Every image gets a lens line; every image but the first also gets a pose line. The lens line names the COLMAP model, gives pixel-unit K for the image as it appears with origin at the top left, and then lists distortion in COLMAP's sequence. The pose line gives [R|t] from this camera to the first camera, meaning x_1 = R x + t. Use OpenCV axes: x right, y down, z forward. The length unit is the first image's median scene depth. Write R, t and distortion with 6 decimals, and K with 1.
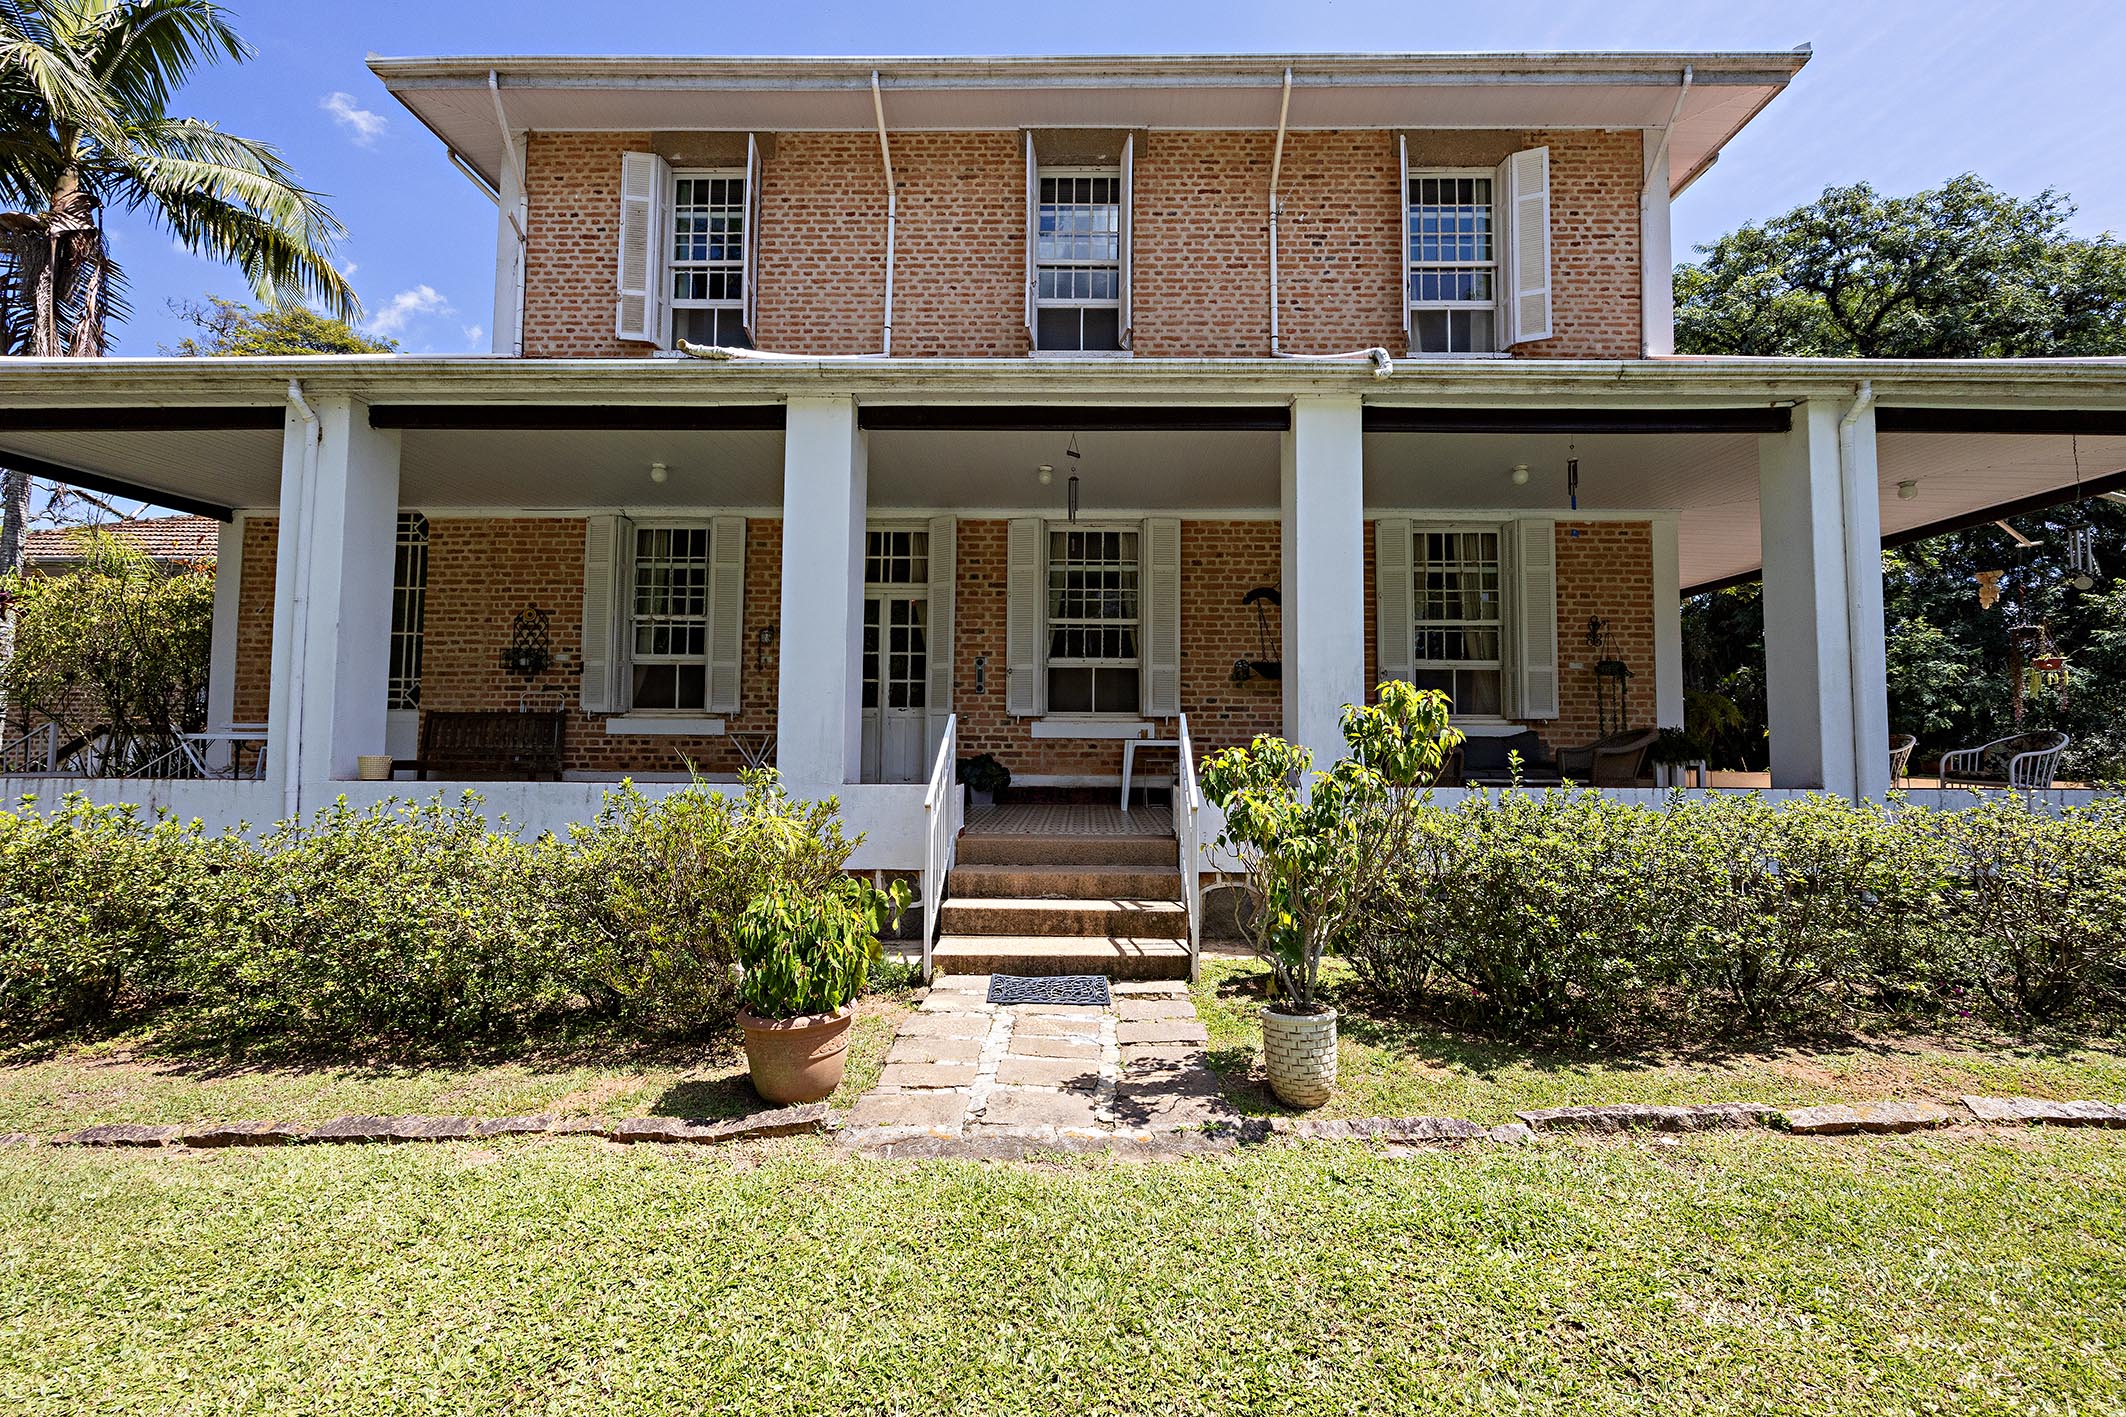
lens RADIAL K [[840.0, 0, 1059.3], [0, 840.0, 705.5], [0, 0, 1]] dist [0.005807, -0.001028]
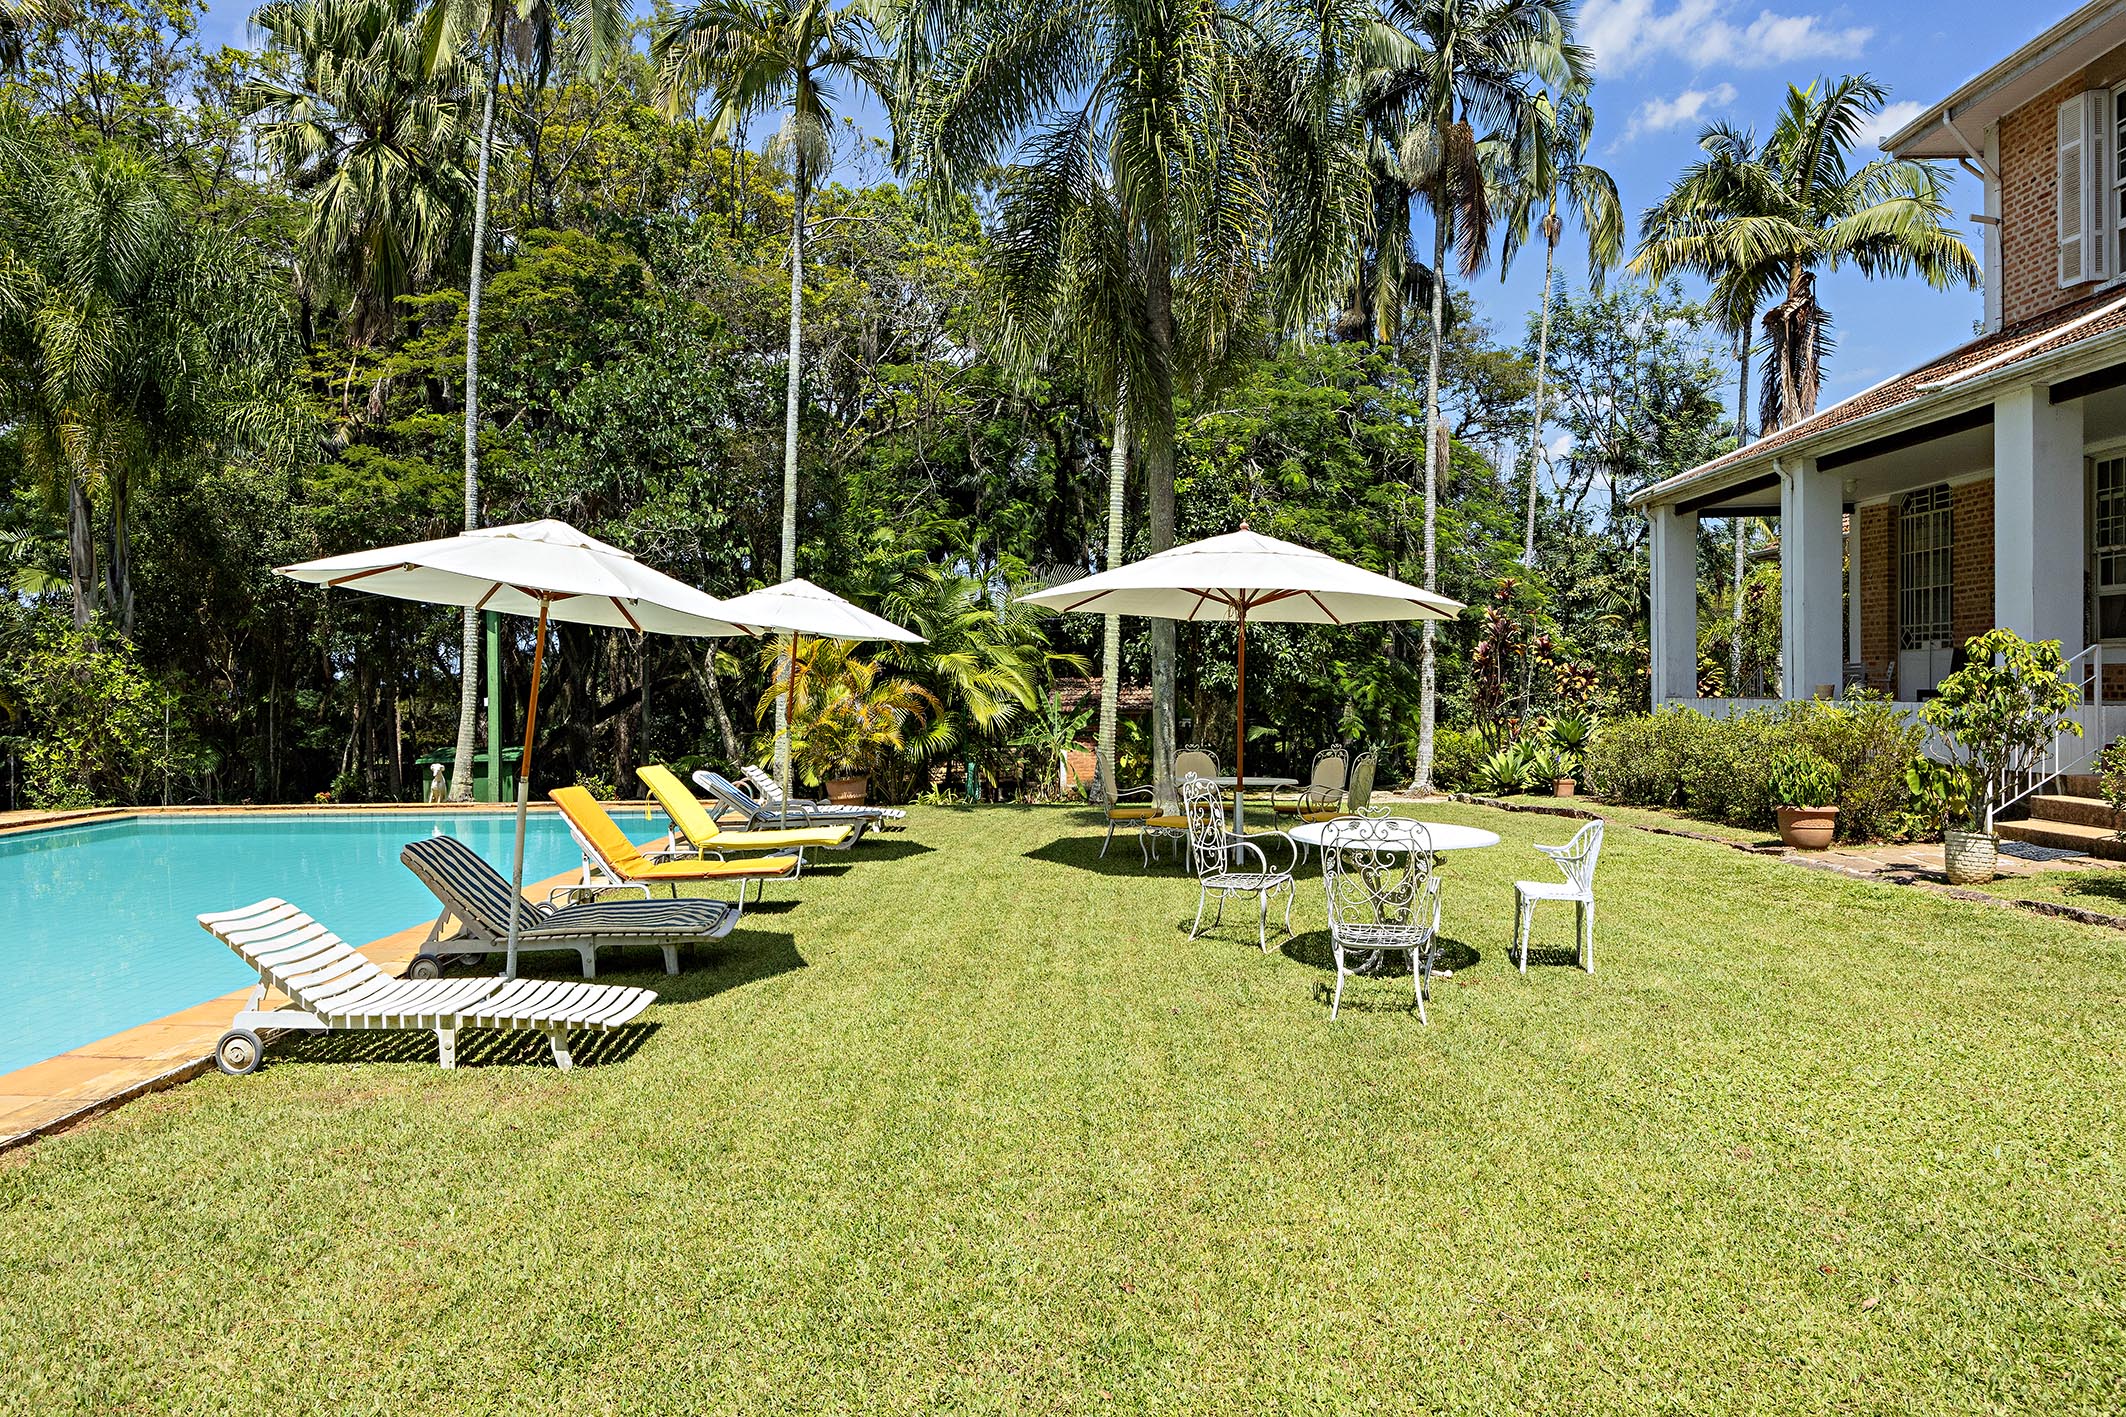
lens RADIAL K [[1293.3, 0, 1068.2], [0, 1293.3, 700.7], [0, 0, 1]] dist [-0.033181, 0.000255]
pose [[0.014596, 0.000351, -0.999893, 1.016424], [0.060345, 0.998177, 0.001231, 0.001522], [0.998071, -0.060356, 0.014548, -0.287425]]
